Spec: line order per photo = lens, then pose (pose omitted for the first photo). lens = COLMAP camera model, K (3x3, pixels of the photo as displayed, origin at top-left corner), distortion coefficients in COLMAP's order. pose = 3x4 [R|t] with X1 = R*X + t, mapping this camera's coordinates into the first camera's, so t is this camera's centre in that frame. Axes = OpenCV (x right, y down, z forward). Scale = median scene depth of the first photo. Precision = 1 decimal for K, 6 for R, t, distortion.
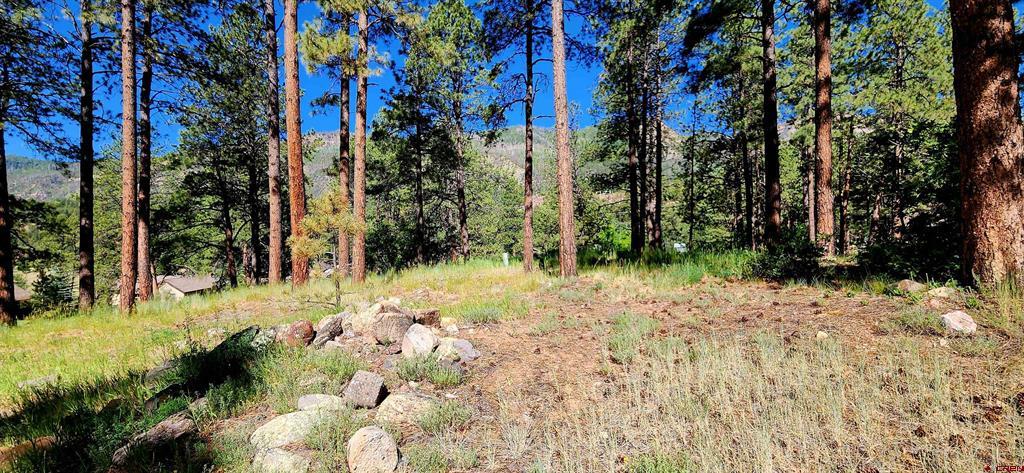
lens RADIAL K [[419.8, 0, 512.0], [0, 419.8, 236.5], [0, 0, 1]] dist [-0.003263, 0.000349]
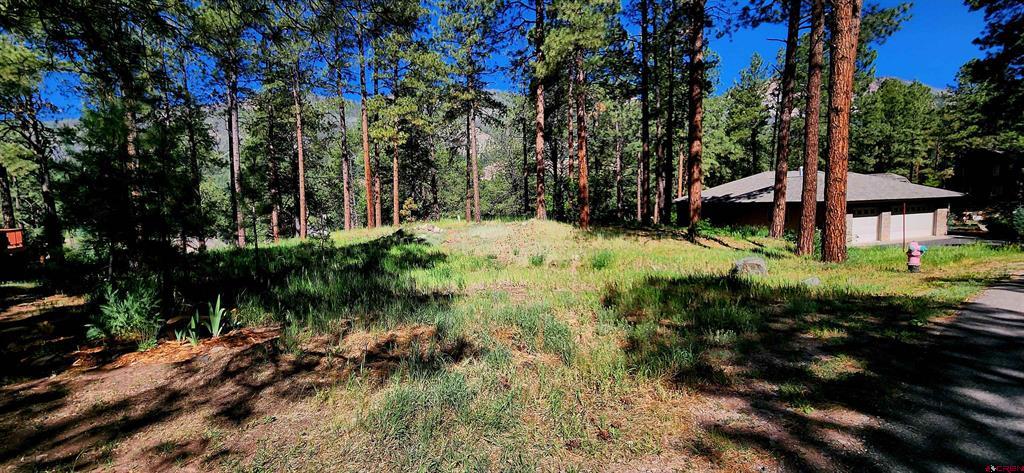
lens RADIAL K [[419.8, 0, 512.0], [0, 419.8, 236.5], [0, 0, 1]] dist [-0.003263, 0.000349]
pose [[0.996659, -0.009013, 0.081180, 0.062798], [0.002597, 0.996887, 0.078796, -0.016510], [-0.081637, -0.078321, 0.993580, -0.896407]]
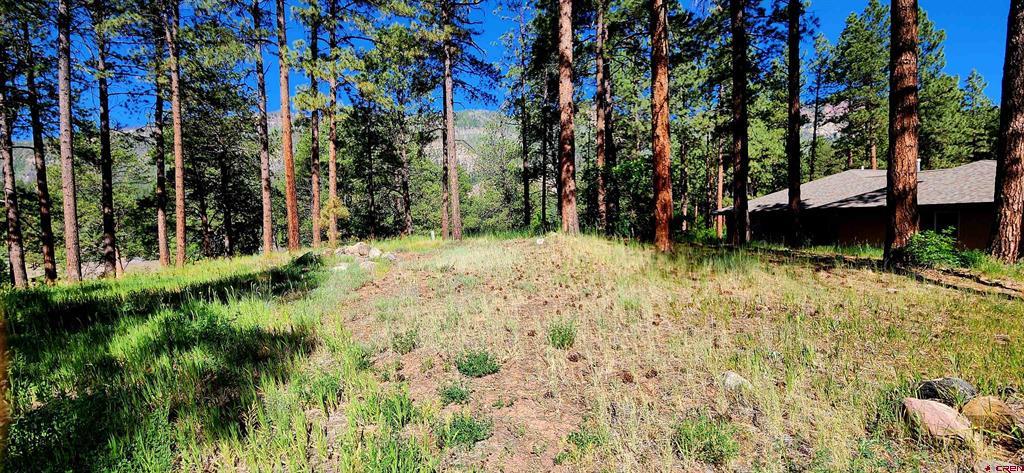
lens RADIAL K [[419.8, 0, 512.0], [0, 419.8, 236.5], [0, 0, 1]] dist [-0.003263, 0.000349]
pose [[0.994062, -0.010931, 0.108261, 0.082072], [0.007088, 0.999333, 0.035827, 0.007479], [-0.108580, -0.034847, 0.993477, -0.395362]]
